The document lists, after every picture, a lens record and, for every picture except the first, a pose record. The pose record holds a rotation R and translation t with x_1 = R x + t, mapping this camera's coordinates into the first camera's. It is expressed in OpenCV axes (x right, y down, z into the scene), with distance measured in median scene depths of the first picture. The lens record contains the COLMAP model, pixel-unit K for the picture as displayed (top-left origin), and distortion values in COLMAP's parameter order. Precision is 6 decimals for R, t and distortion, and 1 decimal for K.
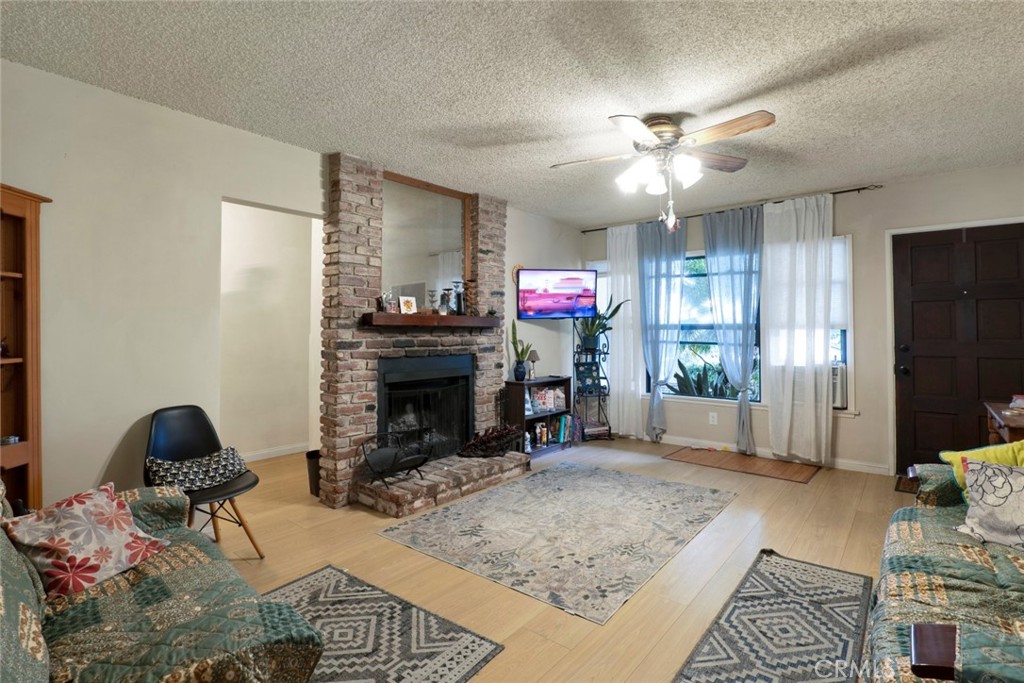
lens RADIAL K [[492.6, 0, 518.9], [0, 492.6, 321.8], [0, 0, 1]] dist [-0.016060, 0.003049]
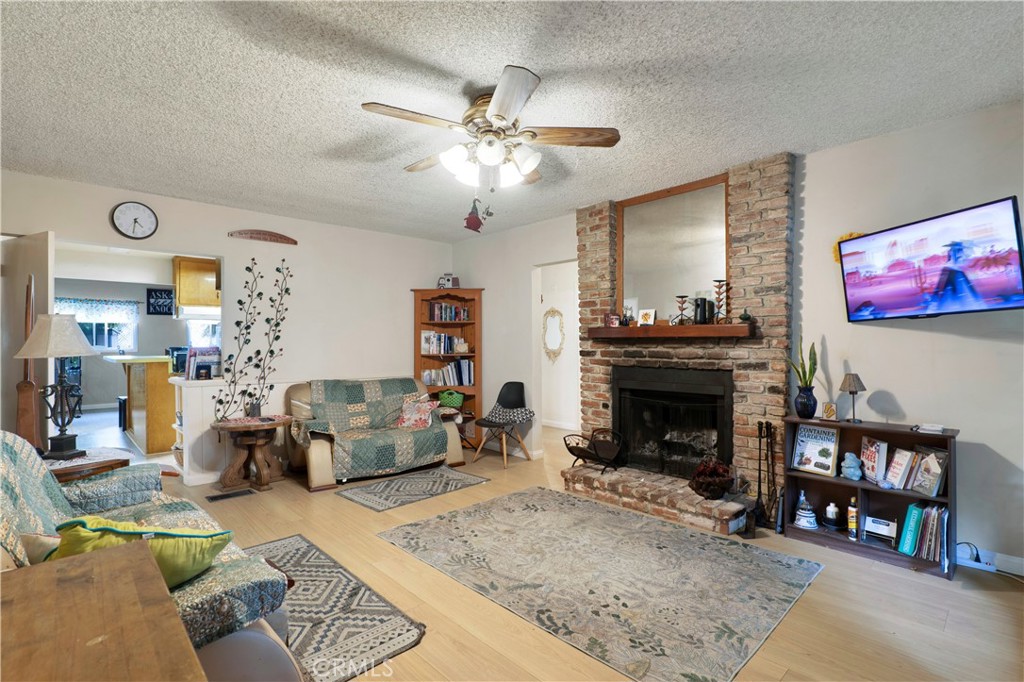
lens RADIAL K [[492.6, 0, 508.8], [0, 492.6, 344.5], [0, 0, 1]] dist [-0.016060, 0.003049]
pose [[-0.138249, 0.005341, -0.990383, 0.853785], [0.024557, 0.999696, 0.001963, 0.014246], [0.990093, -0.024050, -0.138338, 0.855060]]
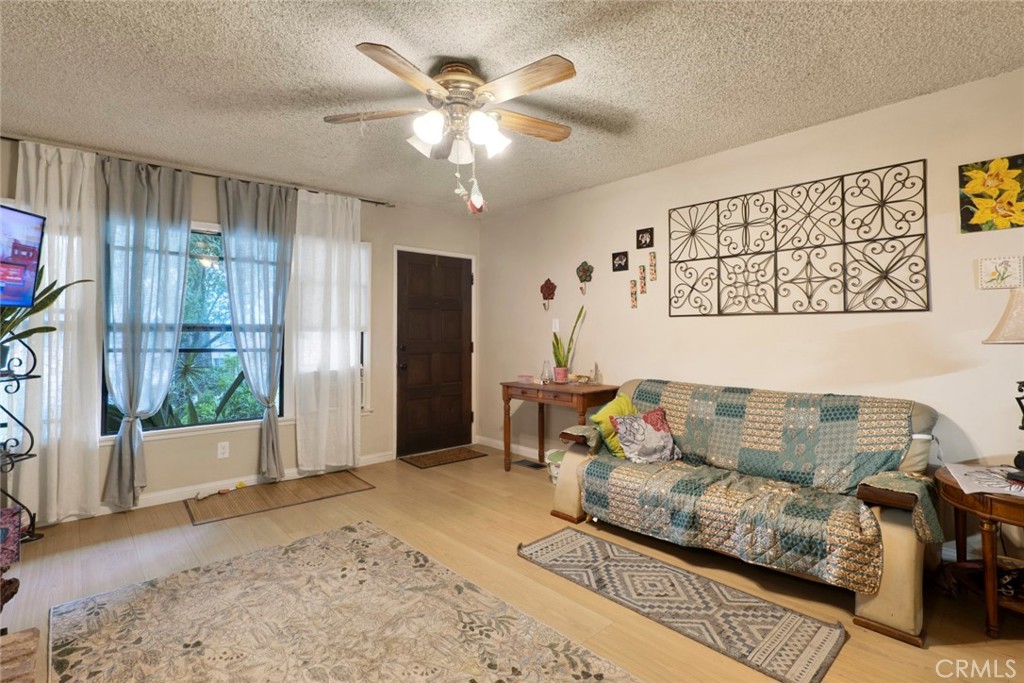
lens RADIAL K [[492.6, 0, 502.9], [0, 492.6, 318.3], [0, 0, 1]] dist [-0.016060, 0.003049]
pose [[0.174660, 0.029128, 0.984198, -0.357215], [-0.014089, 0.999534, -0.027082, 0.012313], [-0.984528, -0.009137, 0.174989, 0.585689]]
